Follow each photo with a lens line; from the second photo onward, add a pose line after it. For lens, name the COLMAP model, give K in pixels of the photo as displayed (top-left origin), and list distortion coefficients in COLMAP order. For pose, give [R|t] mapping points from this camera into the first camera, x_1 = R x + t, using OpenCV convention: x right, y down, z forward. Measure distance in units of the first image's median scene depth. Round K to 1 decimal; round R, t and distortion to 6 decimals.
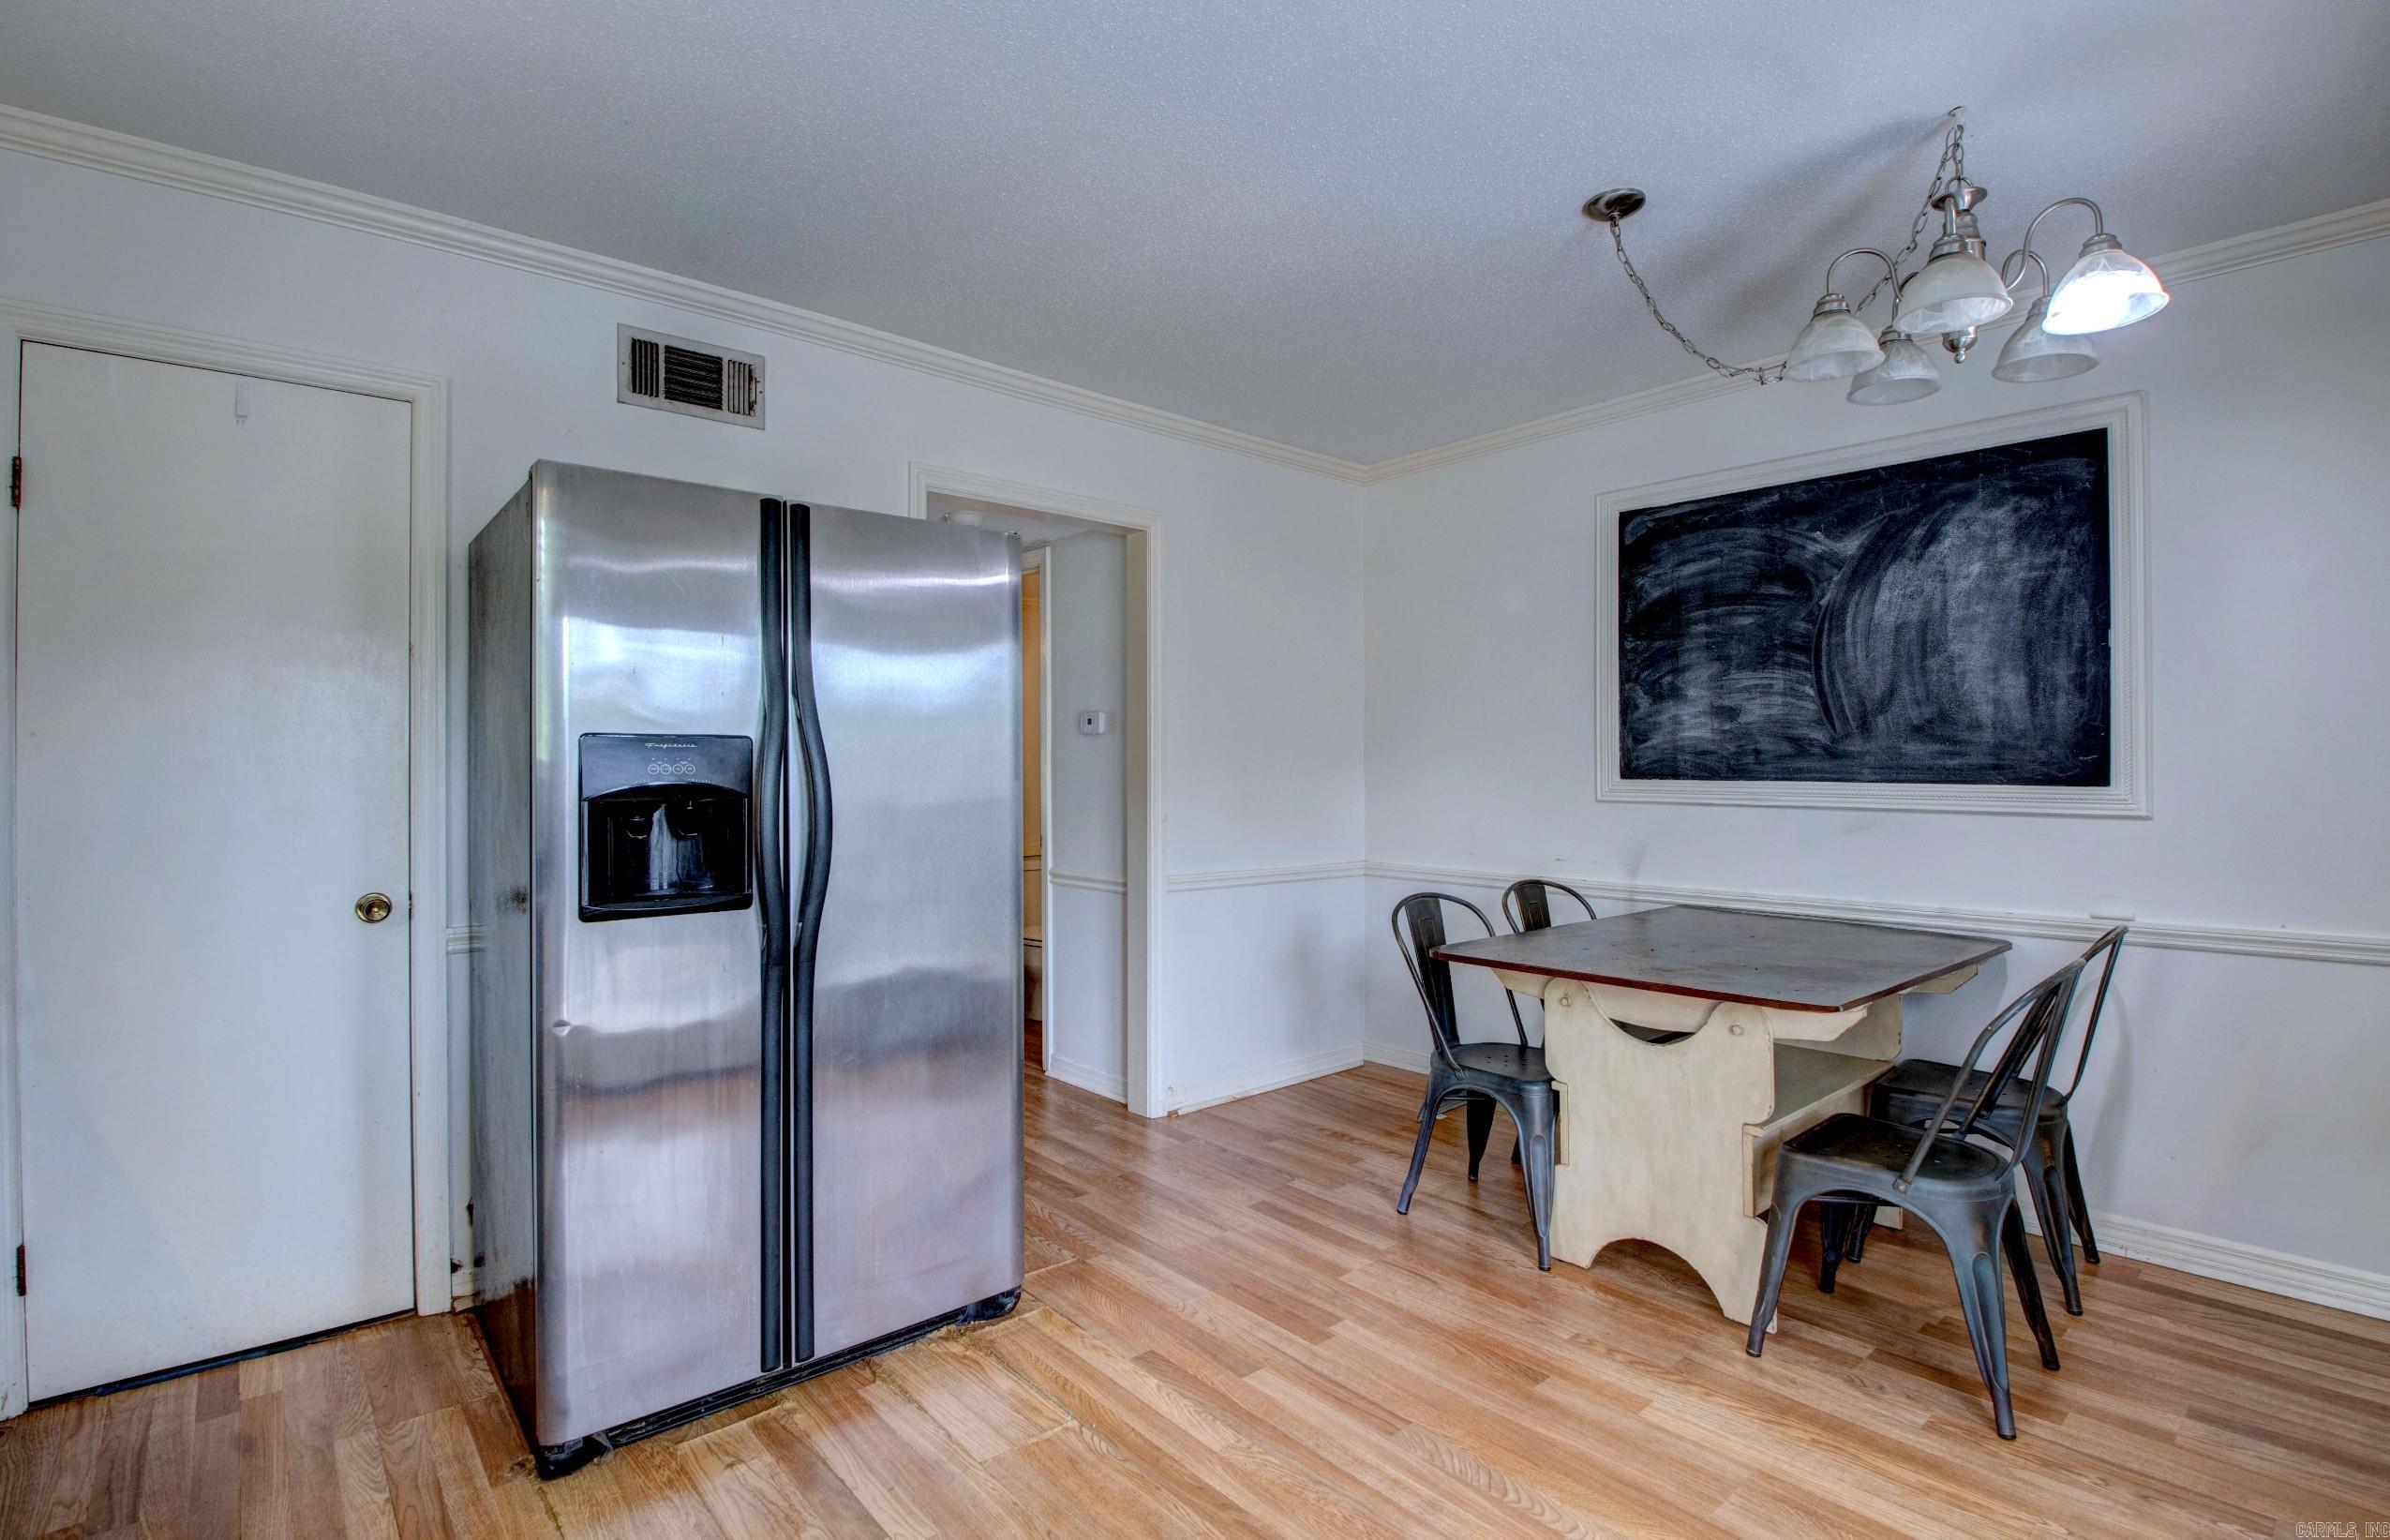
lens RADIAL K [[1101.4, 0, 1190.4], [0, 1101.4, 758.6], [0, 0, 1]] dist [0.001750, -0.025510]
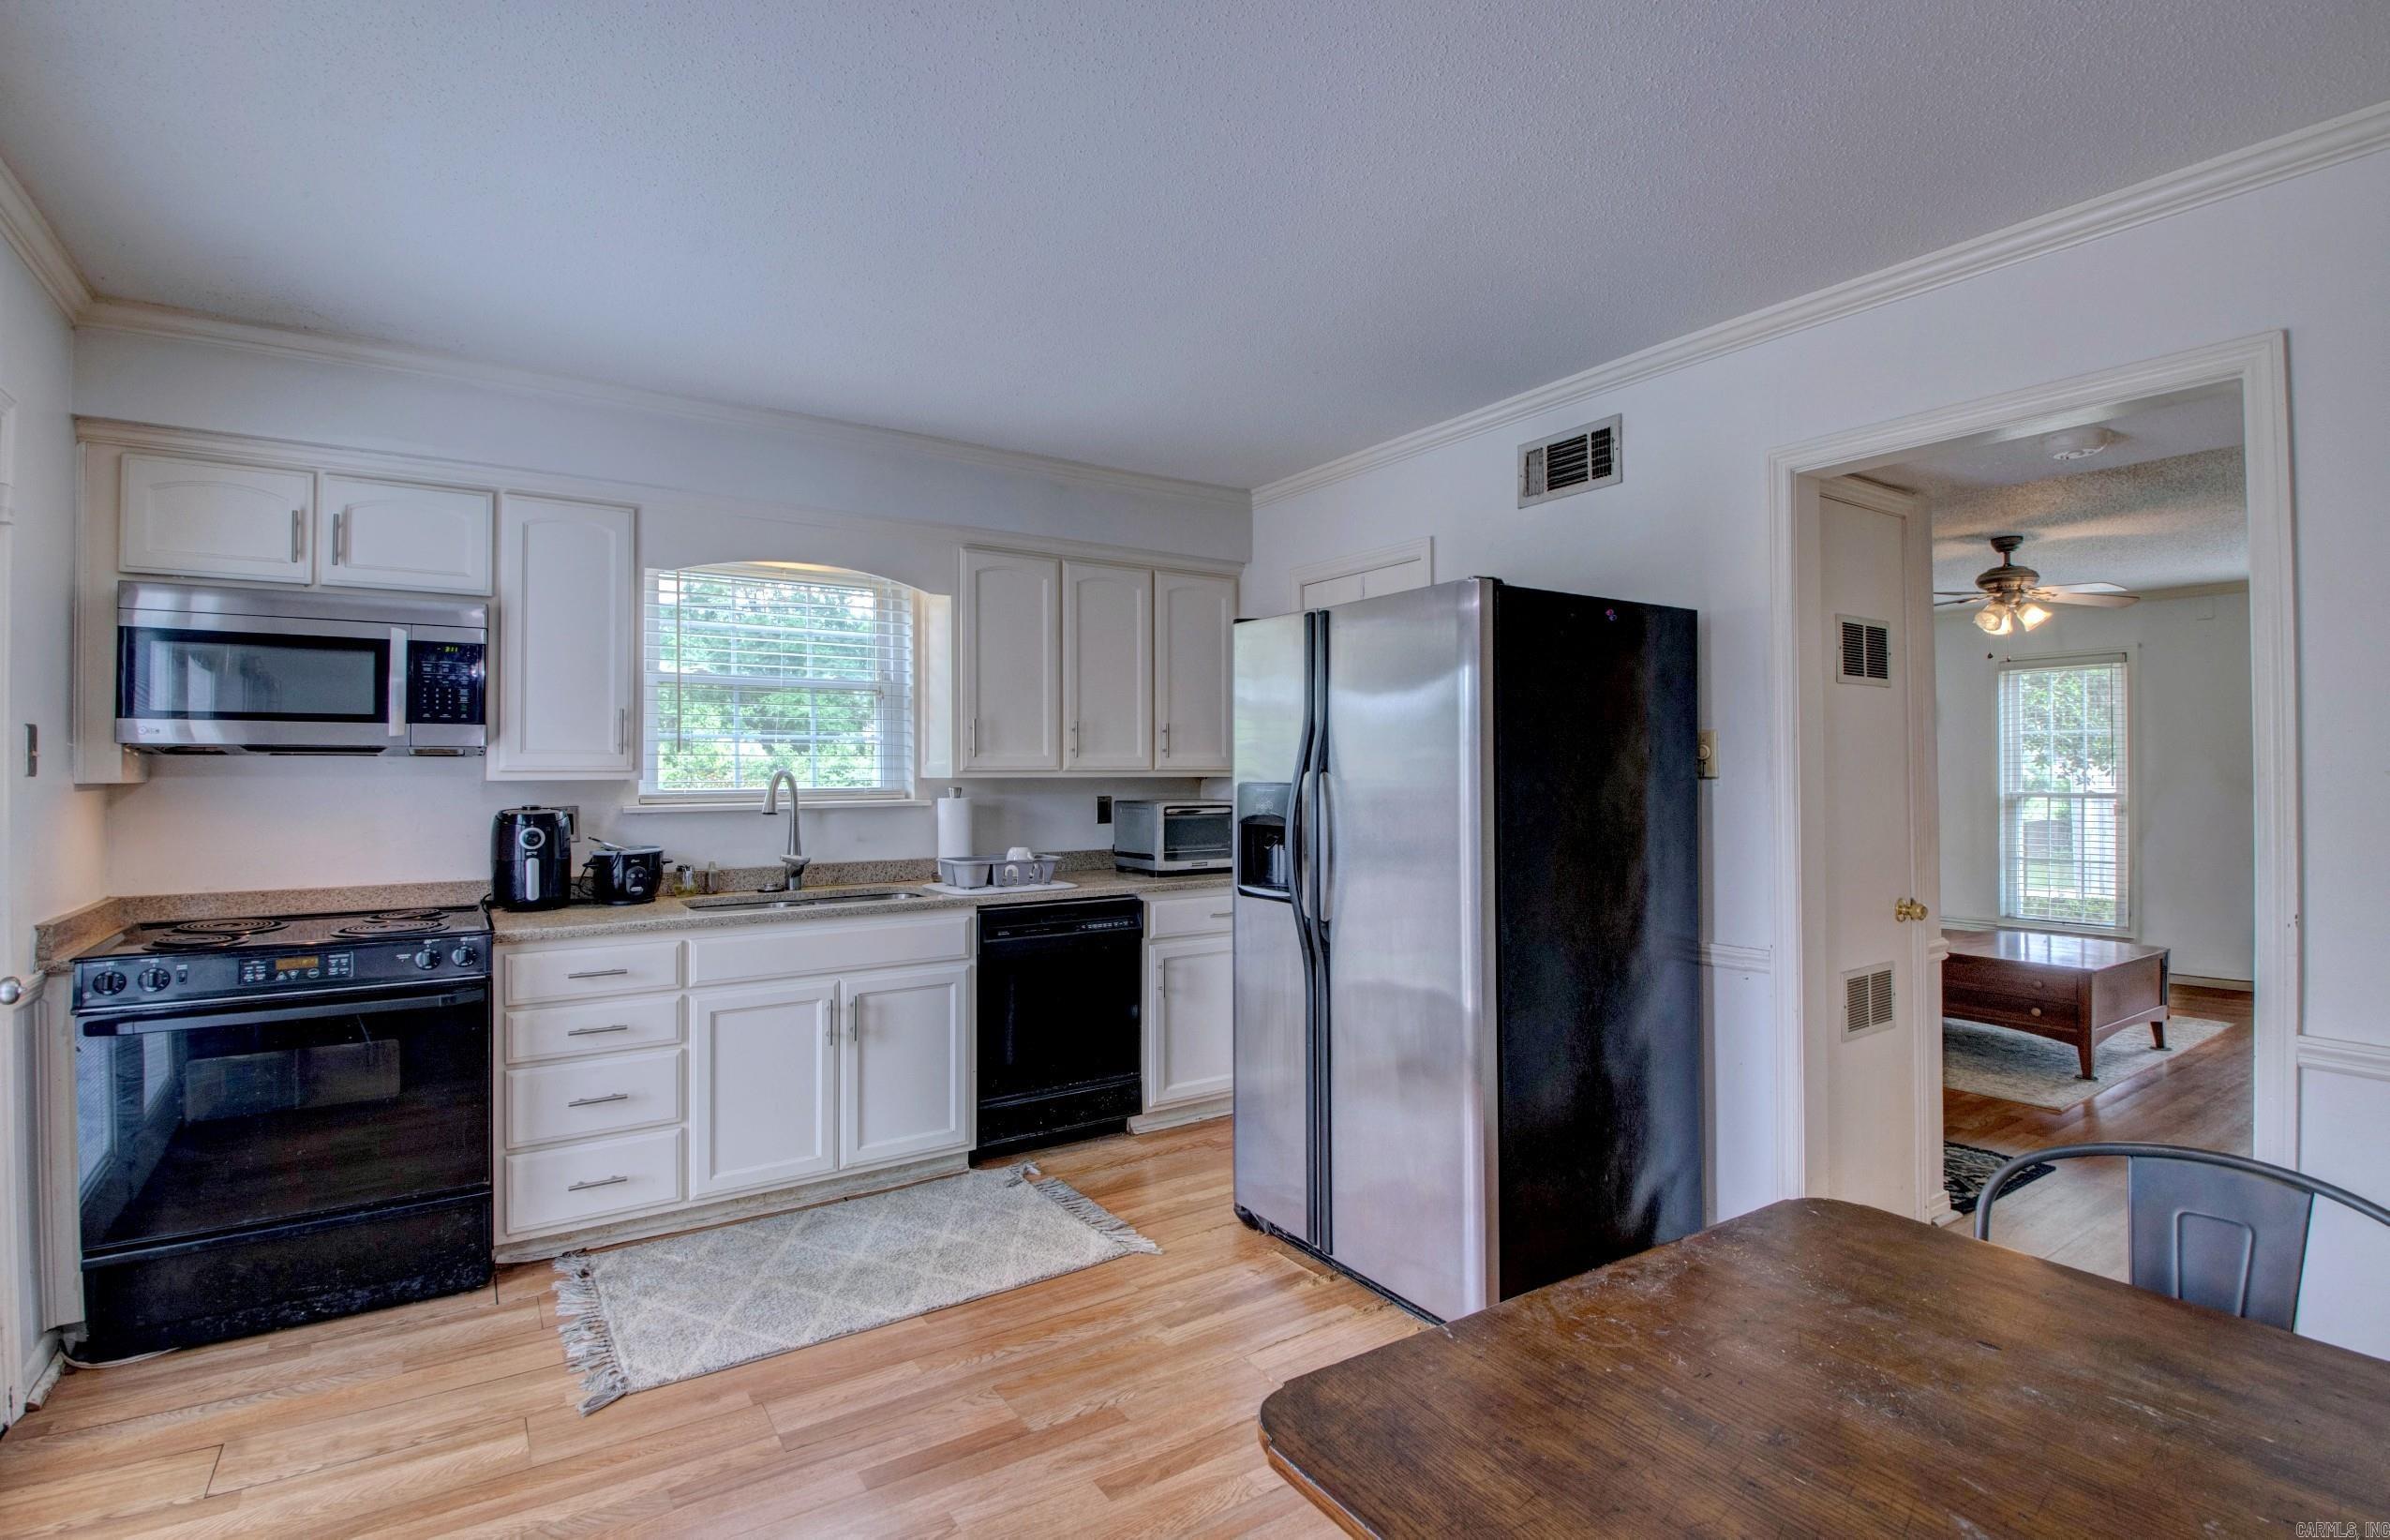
lens RADIAL K [[1101.4, 0, 1190.4], [0, 1101.4, 758.6], [0, 0, 1]] dist [0.001750, -0.025510]
pose [[-0.121402, -0.010611, -0.992547, 0.736278], [0.008984, 0.999890, -0.011789, -0.026601], [0.992563, -0.010349, -0.121293, 0.741842]]
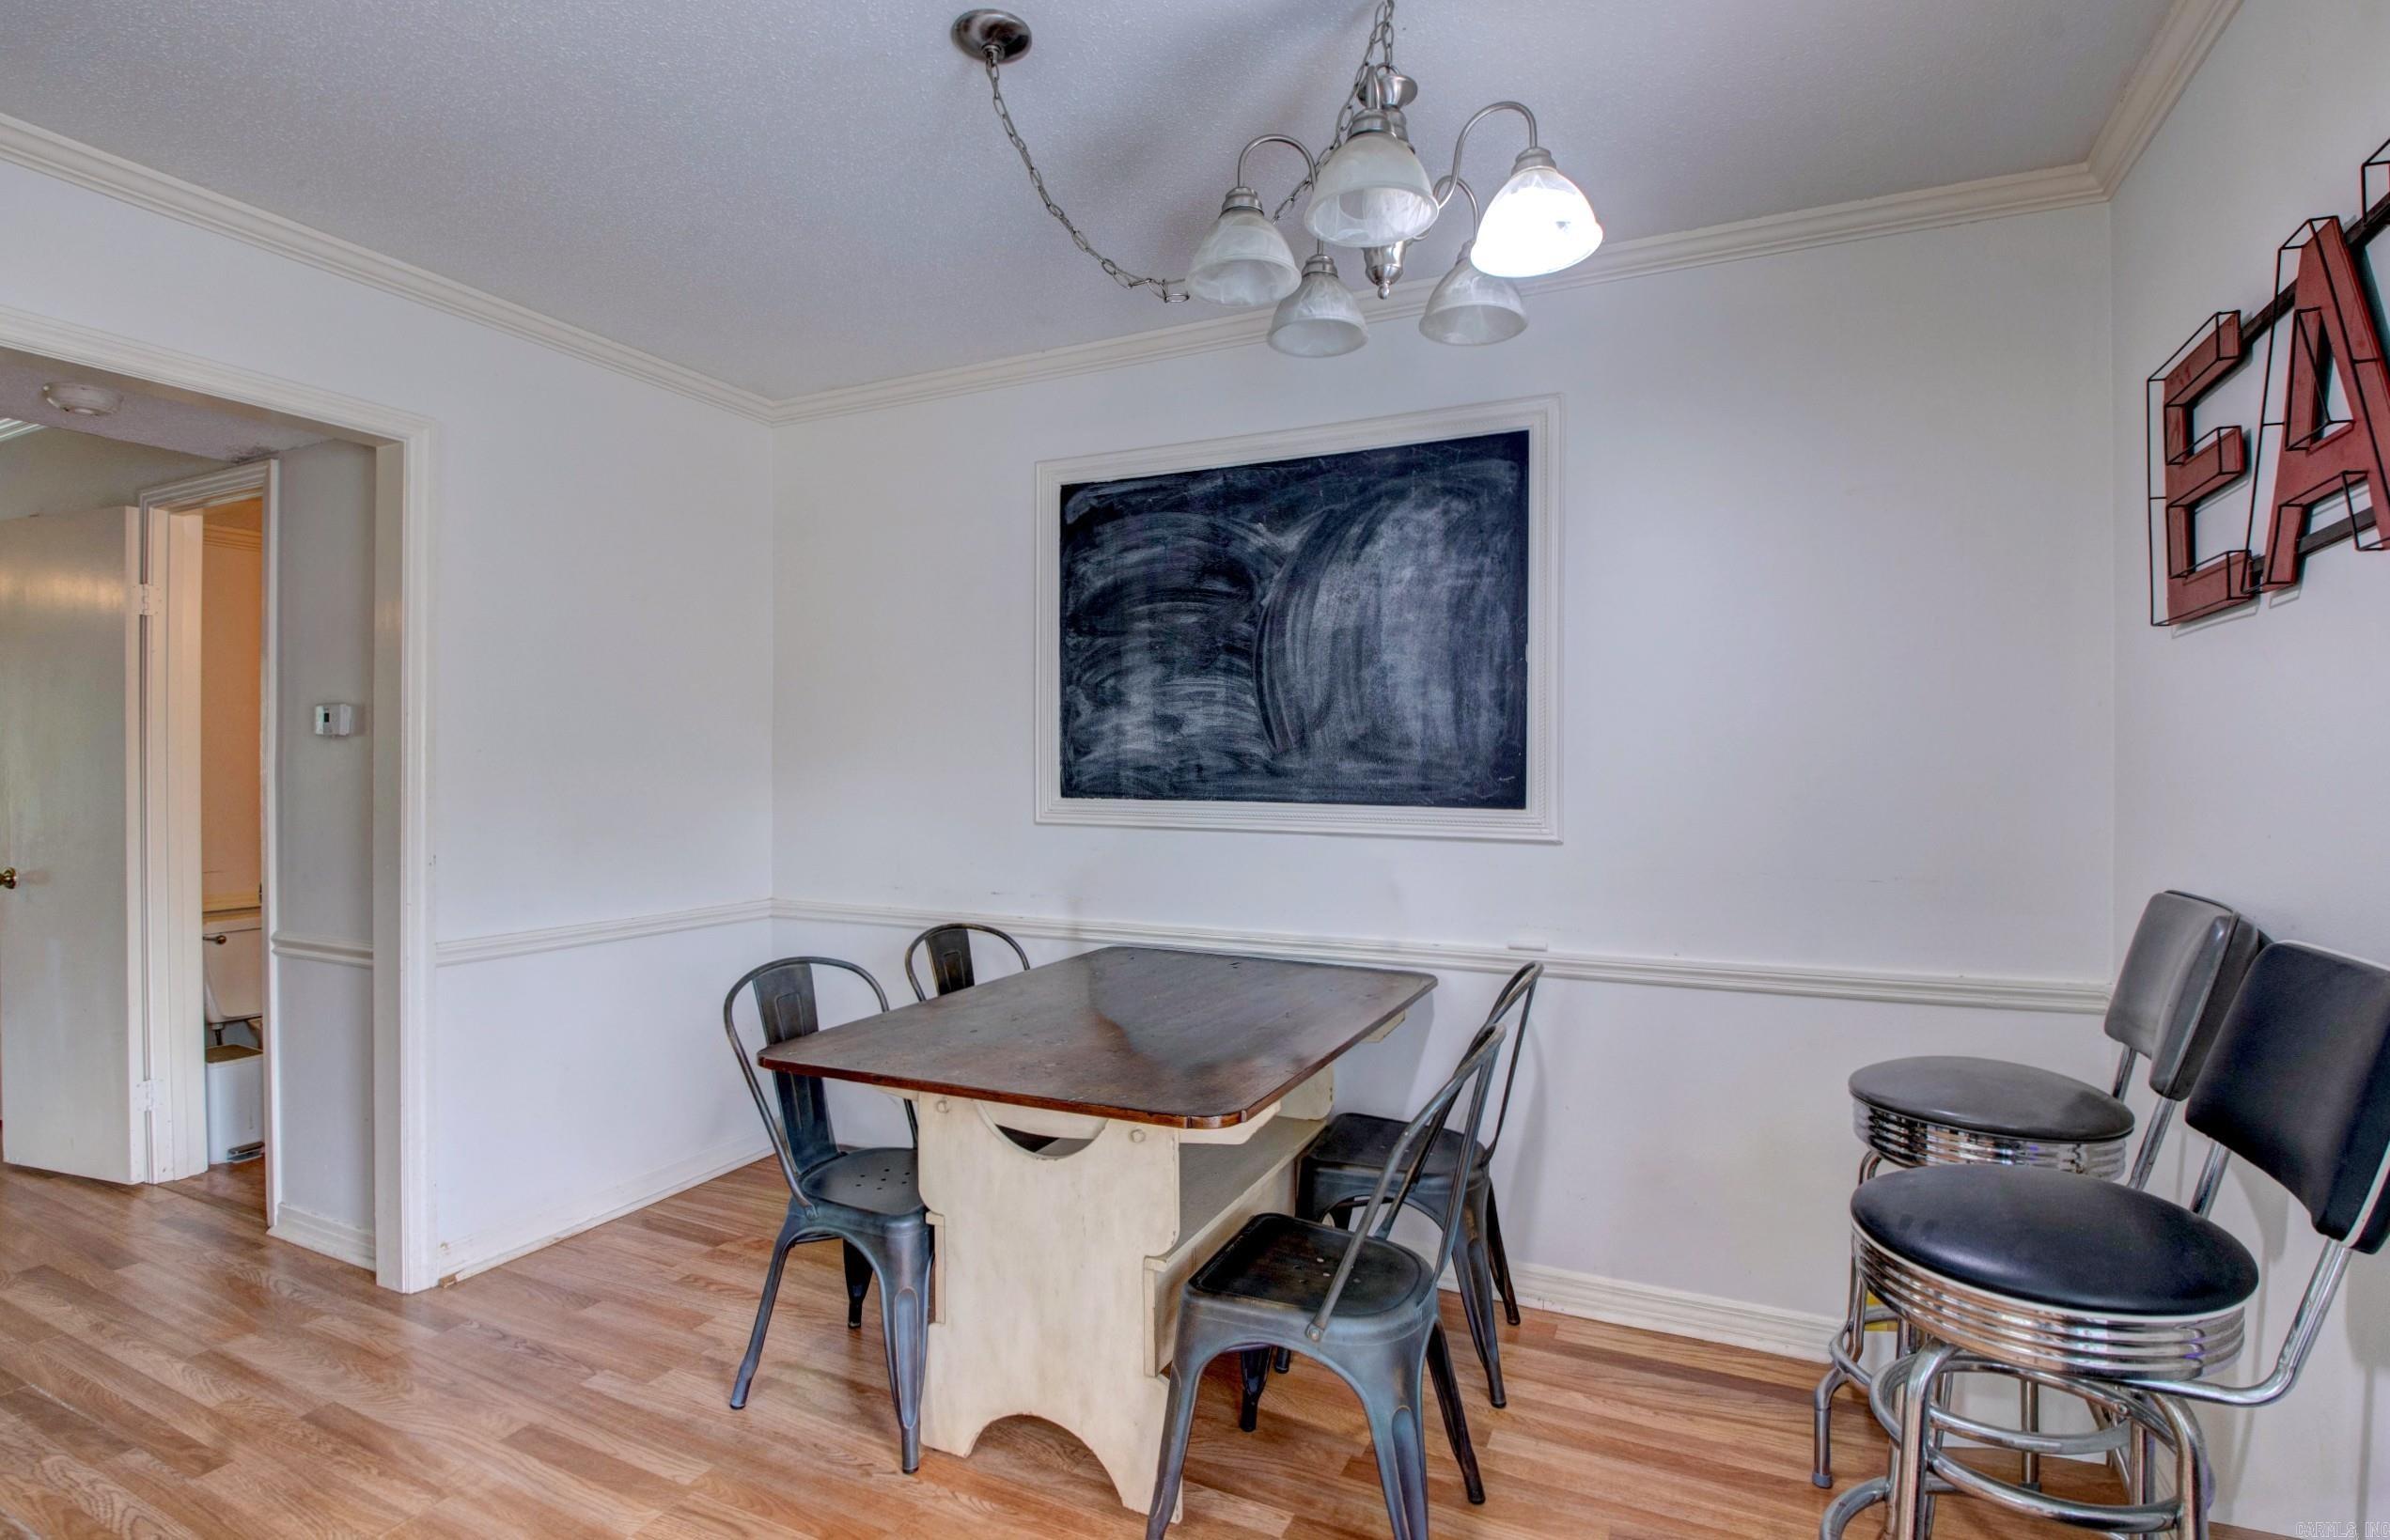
lens RADIAL K [[1140.3, 0, 1195.0], [0, 1140.3, 770.0], [0, 0, 1]] dist [0.000588, -0.030710]
pose [[0.910427, -0.000434, 0.413670, 0.165624], [-0.004243, 0.999937, 0.010386, -0.017537], [-0.413649, -0.011211, 0.910368, 0.207914]]
